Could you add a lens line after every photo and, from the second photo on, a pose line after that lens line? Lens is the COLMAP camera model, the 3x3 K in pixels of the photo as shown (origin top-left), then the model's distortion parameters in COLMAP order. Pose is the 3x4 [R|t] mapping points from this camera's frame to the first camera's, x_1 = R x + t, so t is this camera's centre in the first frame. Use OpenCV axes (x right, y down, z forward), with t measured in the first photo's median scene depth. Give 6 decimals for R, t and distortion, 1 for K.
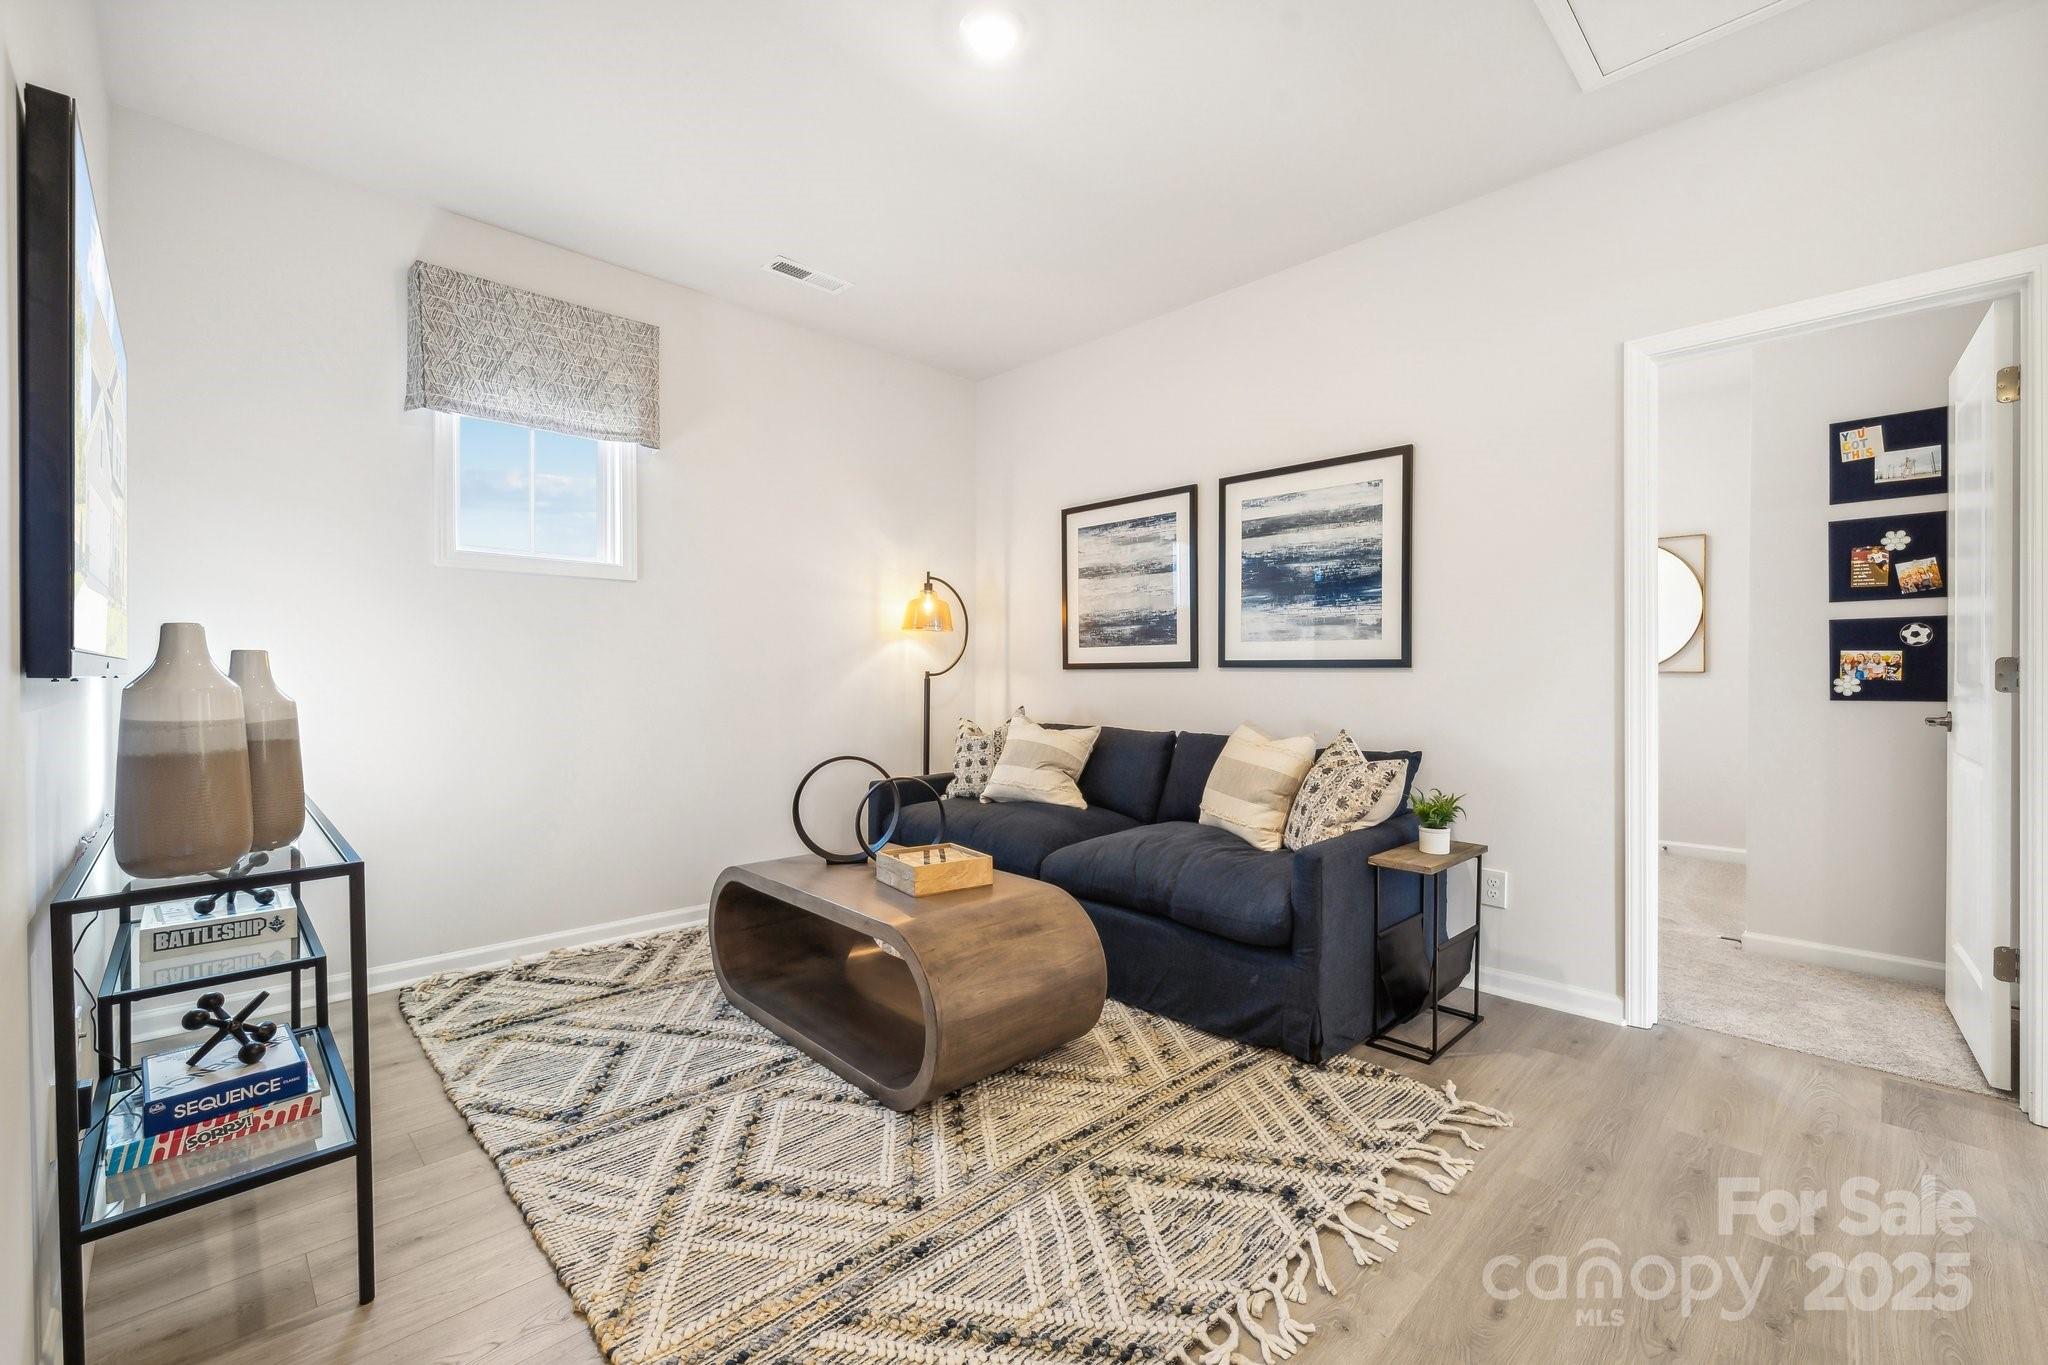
lens RADIAL K [[839.8, 0, 1025.4], [0, 839.8, 686.8], [0, 0, 1]] dist [-0.002217, 0.000659]
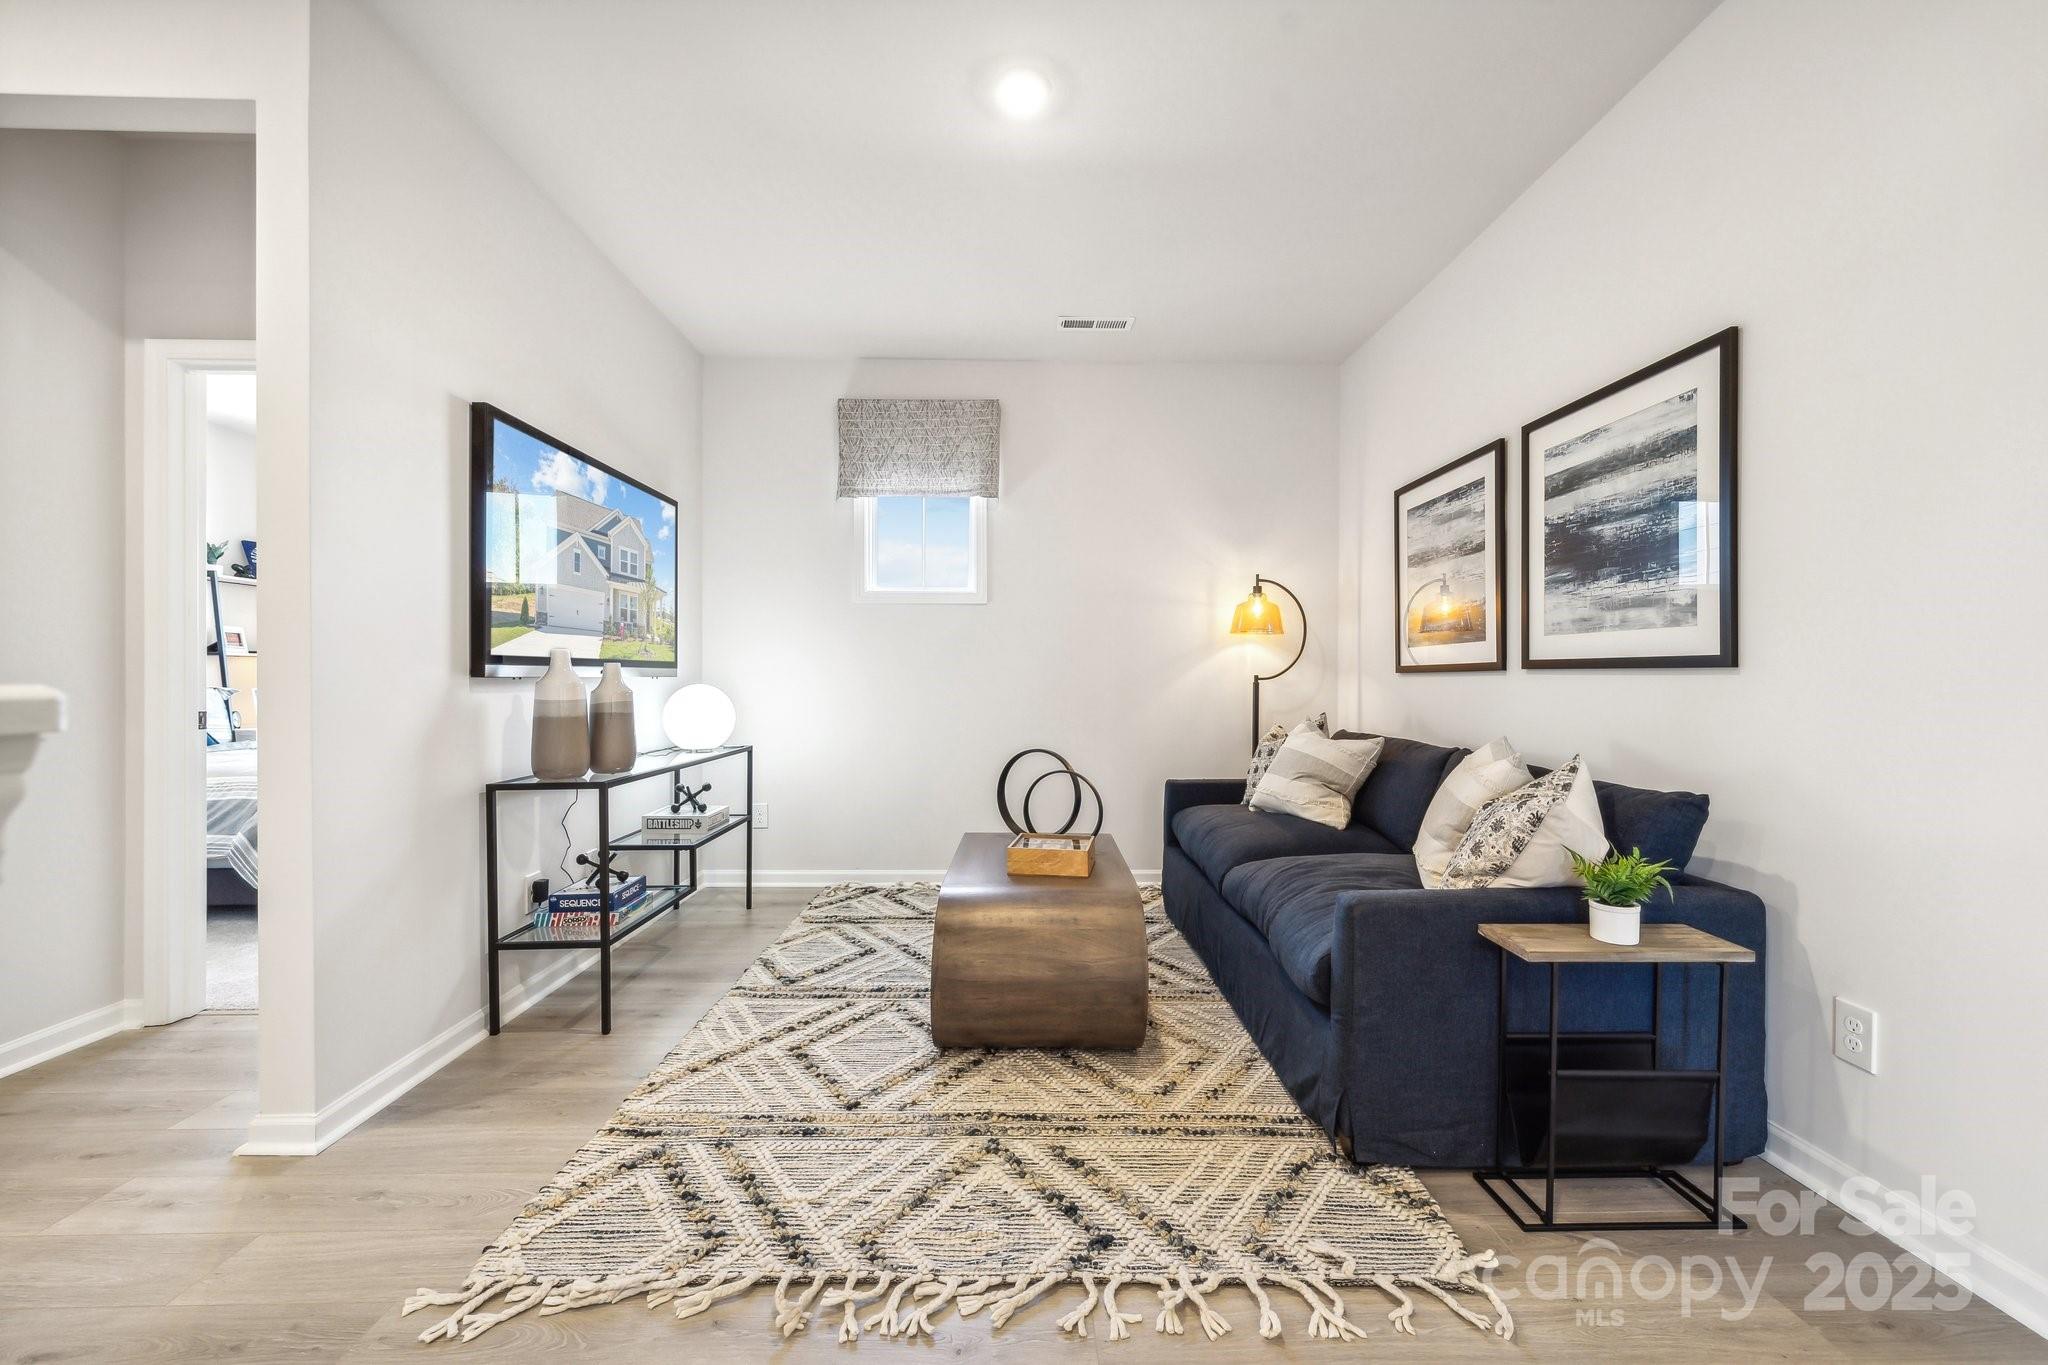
lens RADIAL K [[839.8, 0, 1083.8], [0, 839.8, 687.8], [0, 0, 1]] dist [-0.002217, 0.000659]
pose [[0.736000, 0.008399, -0.676929, 0.616506], [-0.011969, 0.999928, -0.000607, -0.000610], [0.676876, 0.008549, 0.736048, 0.206216]]
